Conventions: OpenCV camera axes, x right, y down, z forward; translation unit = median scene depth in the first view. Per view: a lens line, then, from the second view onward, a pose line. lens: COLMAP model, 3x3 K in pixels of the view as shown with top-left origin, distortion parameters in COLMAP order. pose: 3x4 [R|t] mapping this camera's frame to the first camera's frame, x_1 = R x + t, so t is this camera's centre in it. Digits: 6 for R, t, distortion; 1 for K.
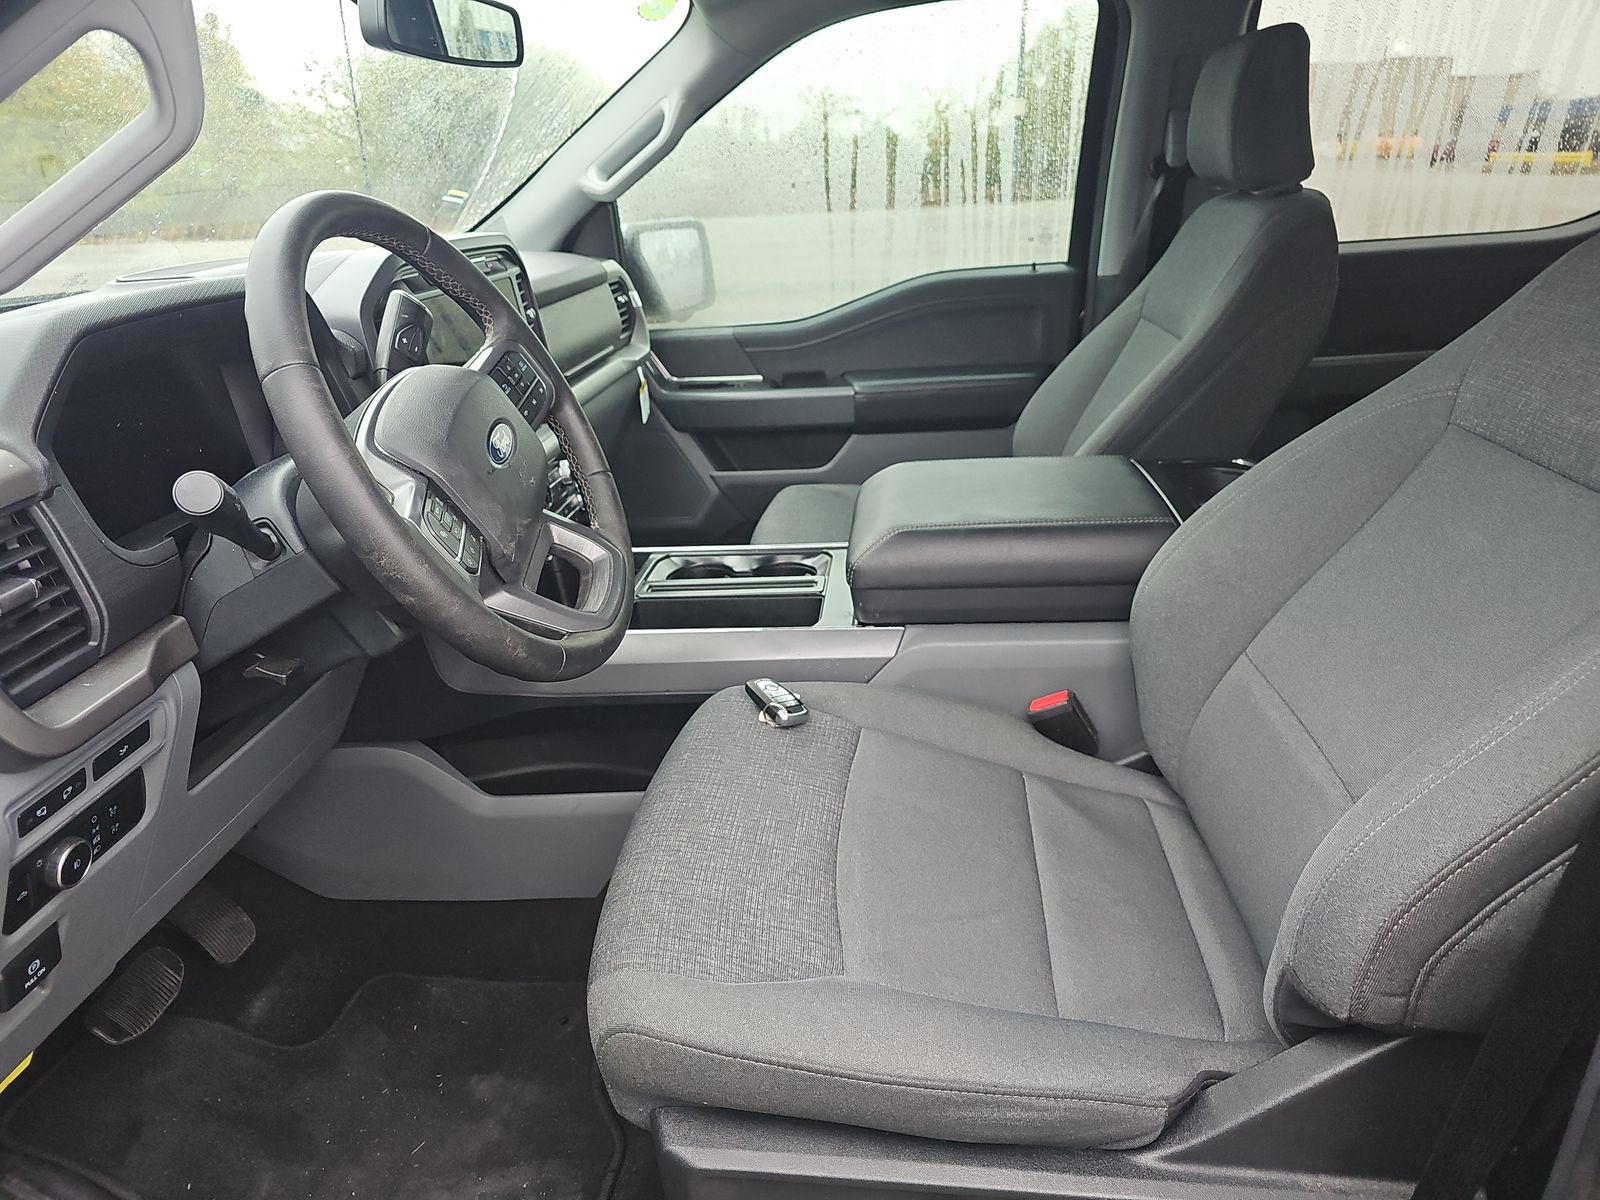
lens RADIAL K [[1067.2, 0, 807.9], [0, 1067.2, 567.6], [0, 0, 1]] dist [0.042350, -0.035237]
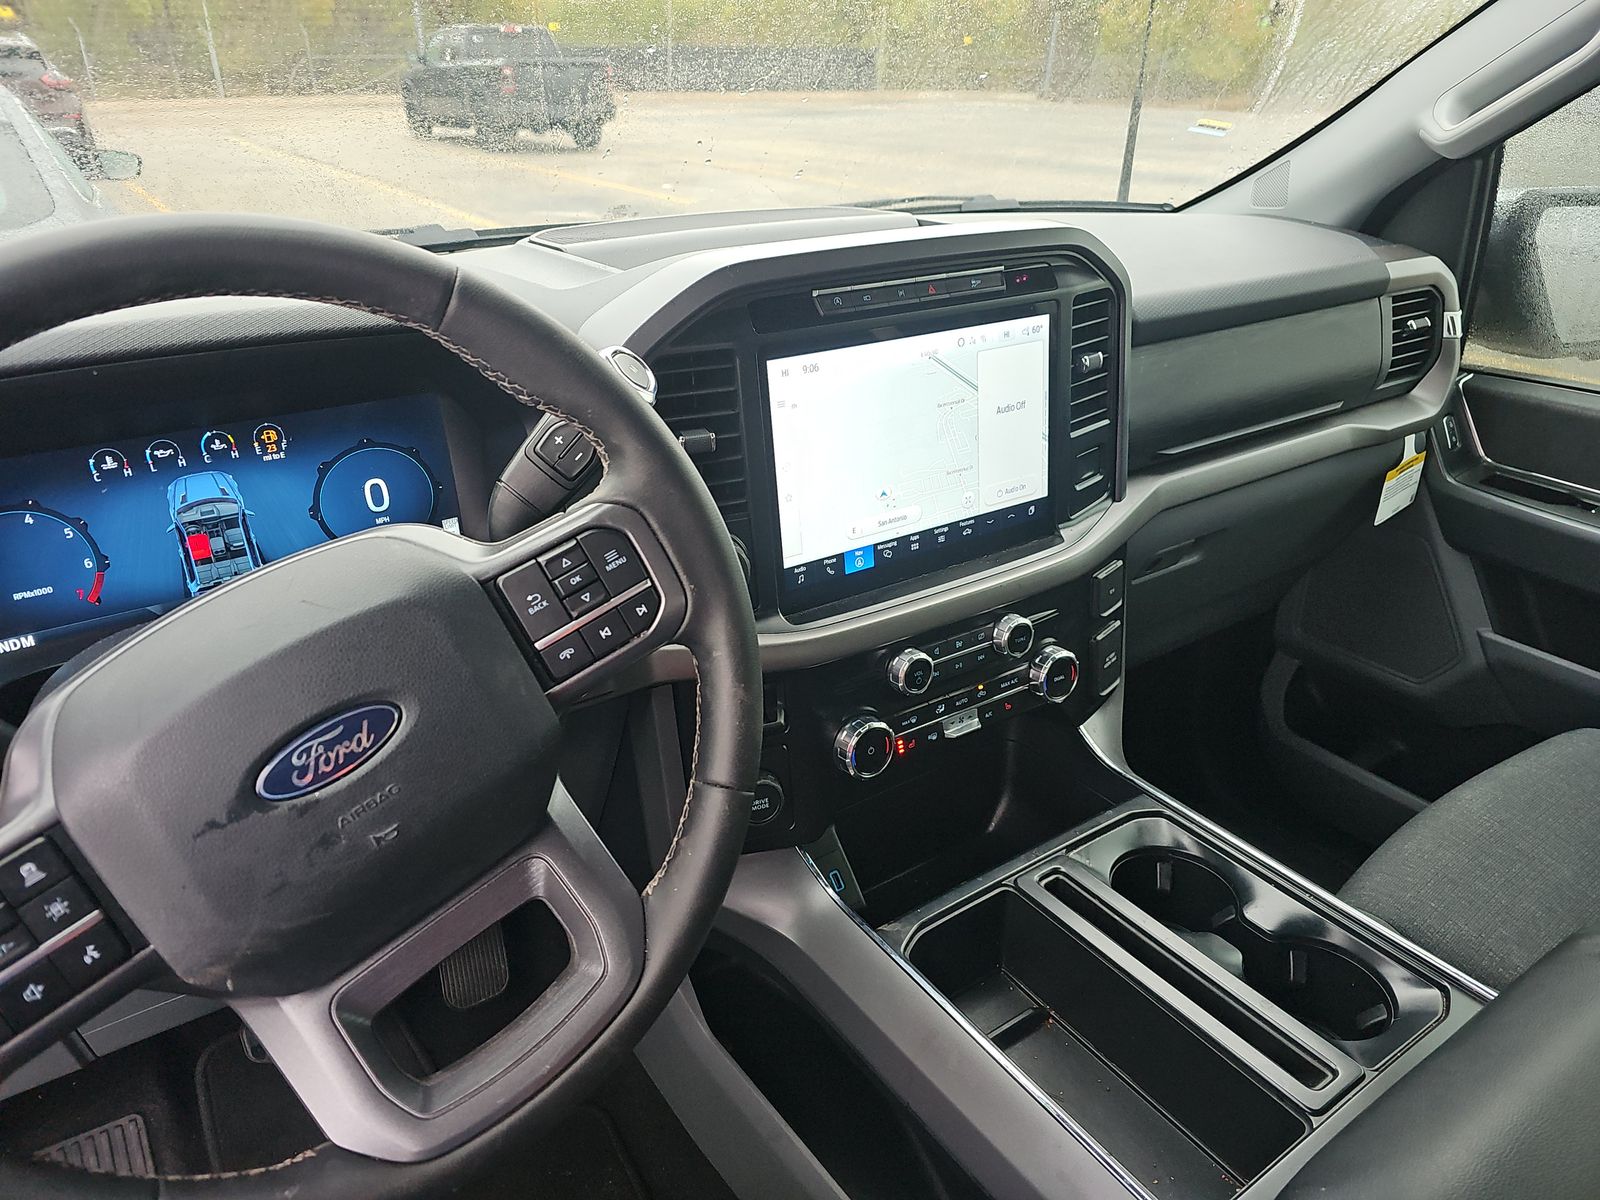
lens RADIAL K [[1067.2, 0, 803.4], [0, 1067.2, 594.8], [0, 0, 1]] dist [0.042350, -0.035237]
pose [[0.644890, 0.376391, -0.665167, 0.064473], [-0.294417, 0.925500, 0.238261, -0.154699], [0.705291, 0.042184, 0.707662, 0.341604]]
